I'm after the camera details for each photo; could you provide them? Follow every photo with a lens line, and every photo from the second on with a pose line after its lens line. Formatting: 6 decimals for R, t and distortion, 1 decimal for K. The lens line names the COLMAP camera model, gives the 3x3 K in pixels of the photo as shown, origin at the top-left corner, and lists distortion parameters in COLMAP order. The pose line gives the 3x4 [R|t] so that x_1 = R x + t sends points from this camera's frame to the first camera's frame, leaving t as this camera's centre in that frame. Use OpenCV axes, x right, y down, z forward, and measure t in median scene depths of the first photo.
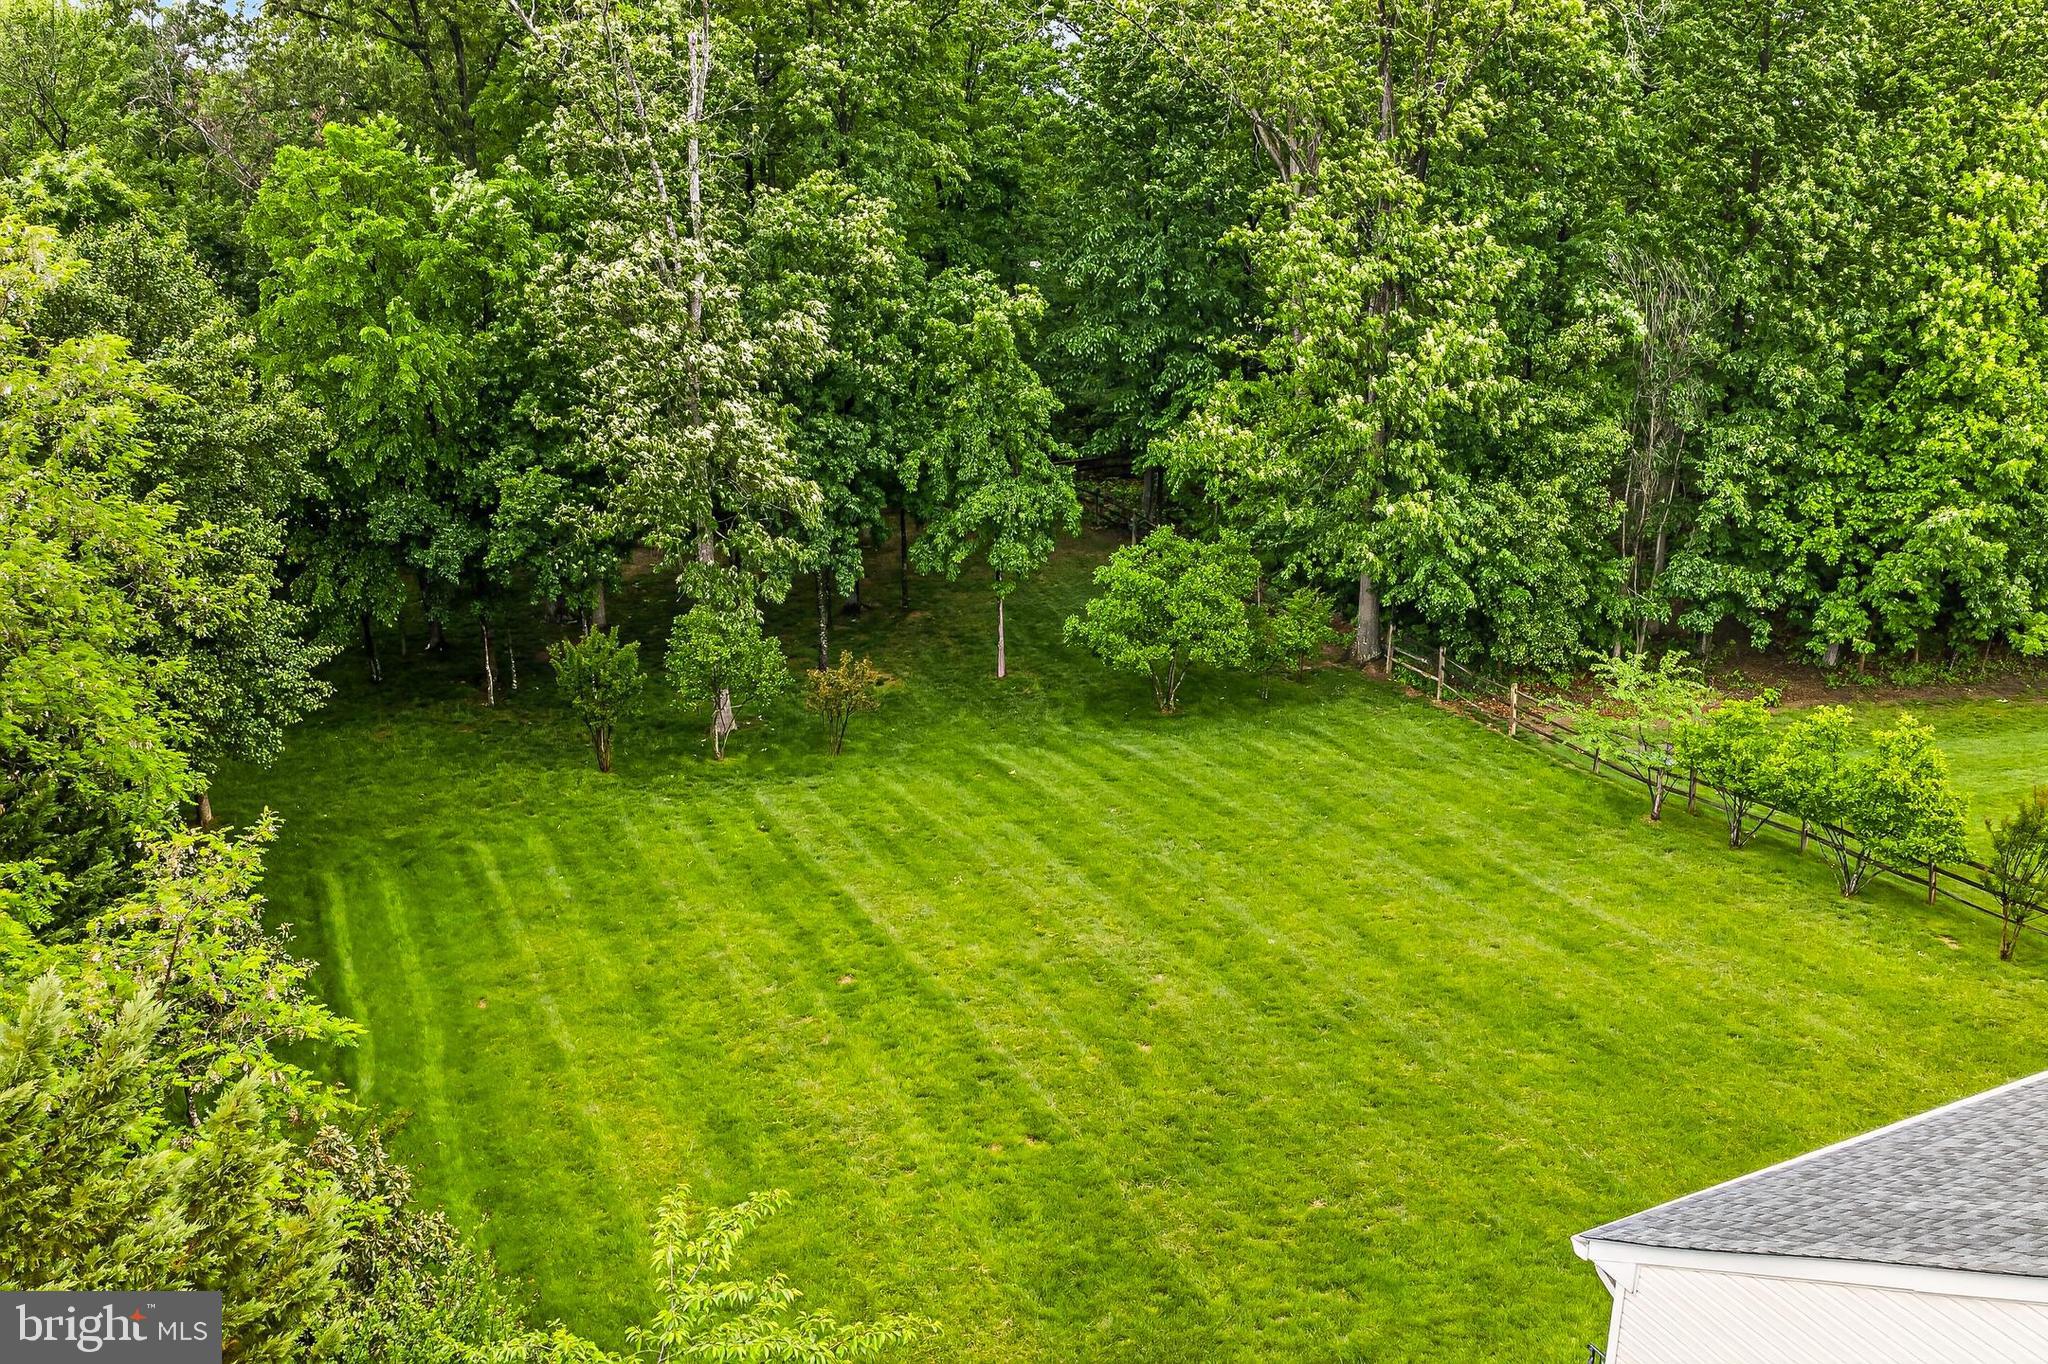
lens RADIAL K [[1697.9, 0, 1003.3], [0, 1697.9, 688.1], [0, 0, 1]] dist [0.031992, -0.055802]
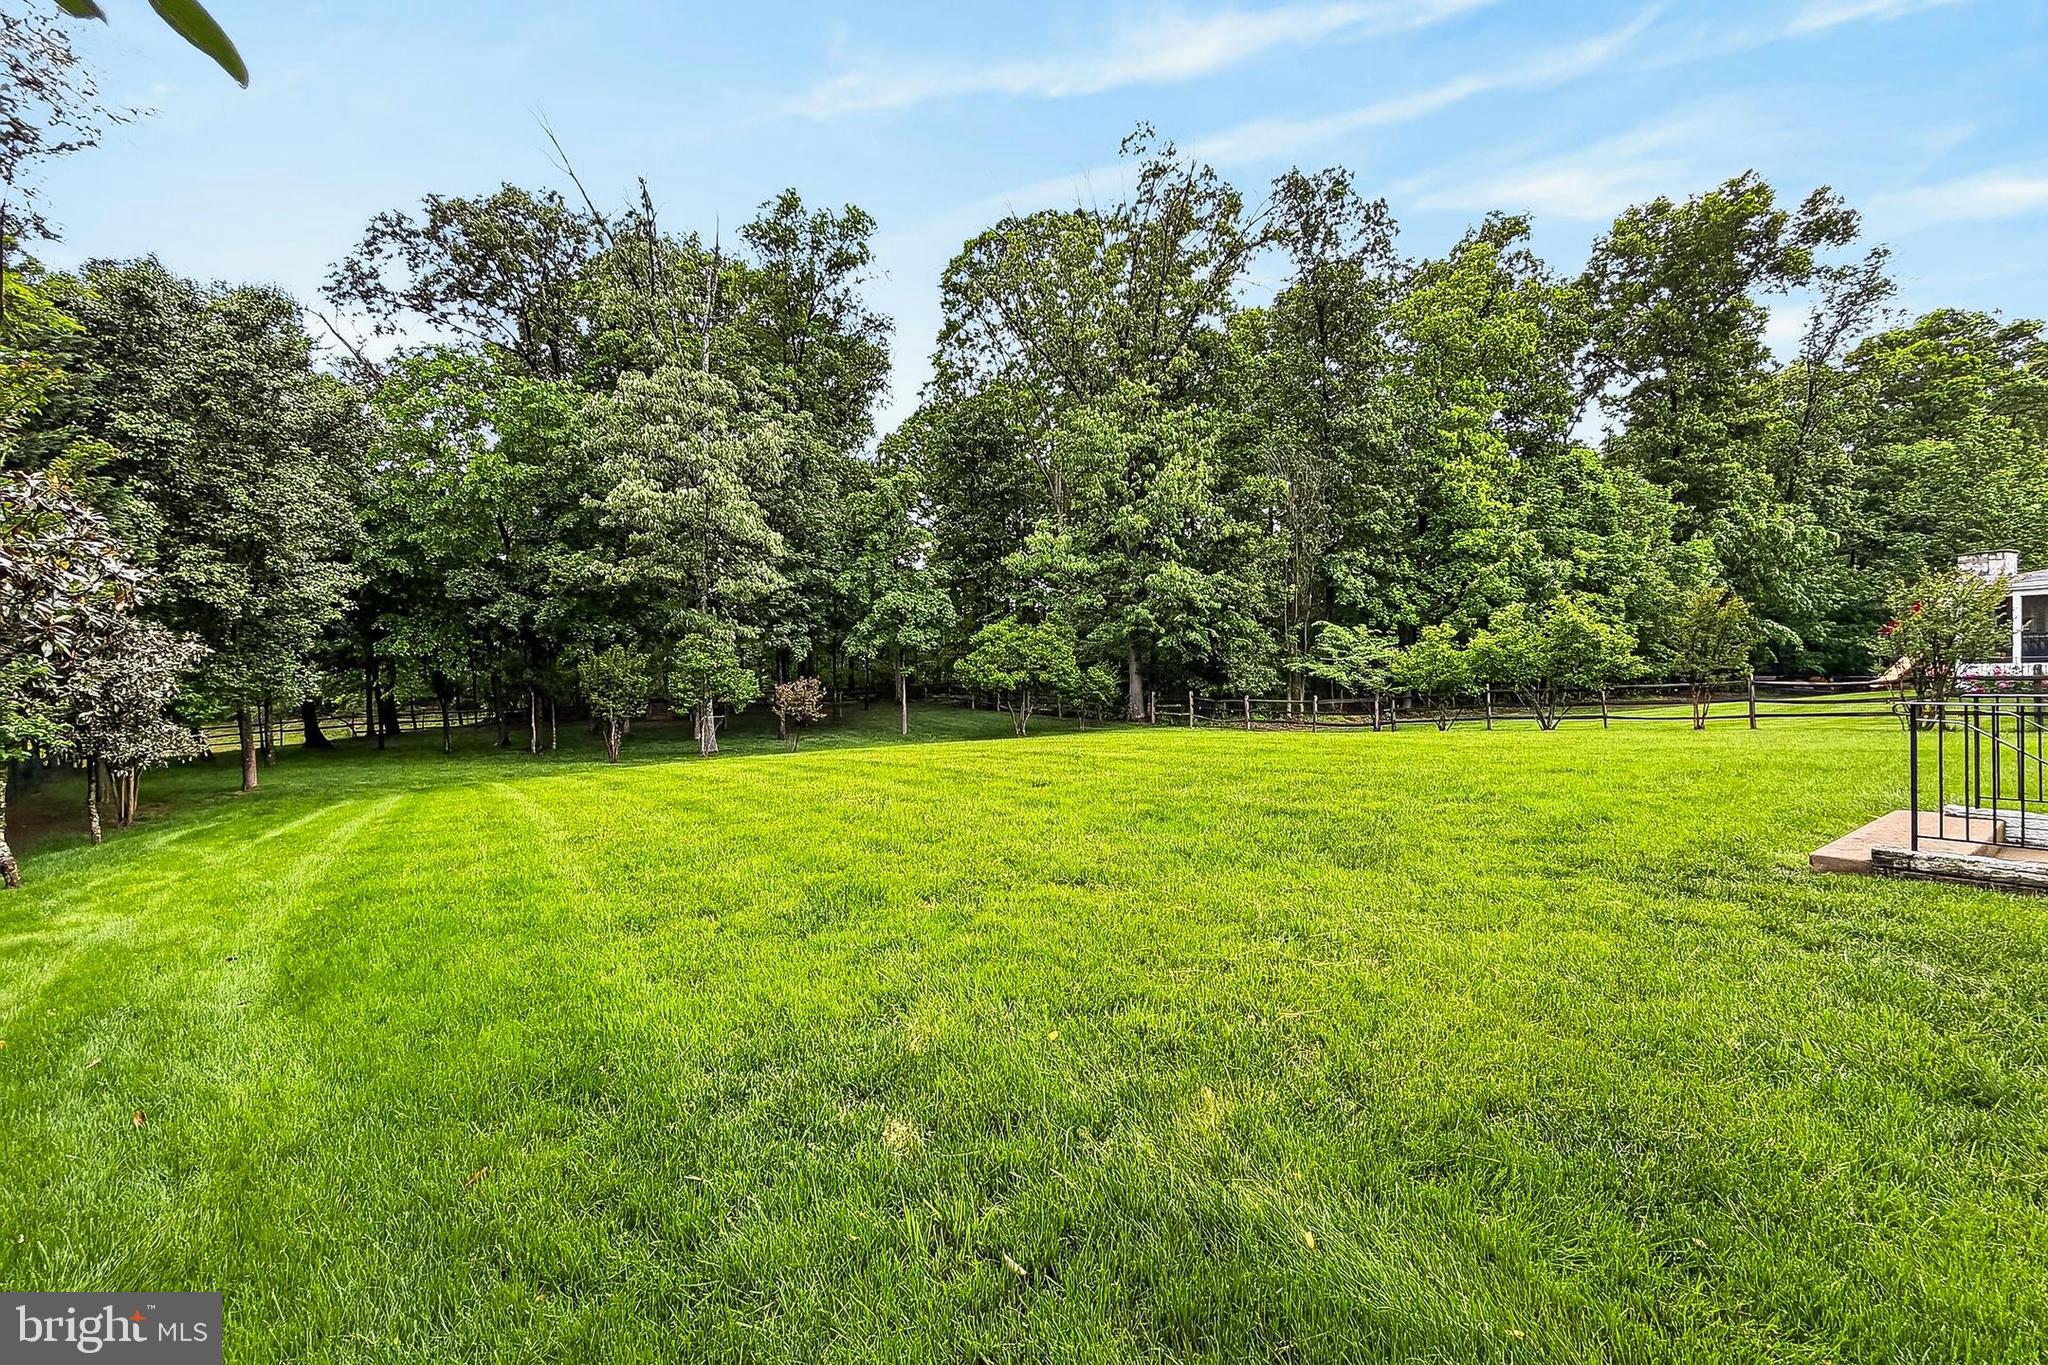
lens RADIAL K [[797.0, 0, 970.6], [0, 797.0, 689.0], [0, 0, 1]] dist [0.004134, 0.000086]
pose [[0.988878, -0.011075, 0.148317, -0.051857], [0.055089, 0.953571, -0.296087, 0.189734], [-0.138152, 0.300965, 0.943575, 0.358721]]
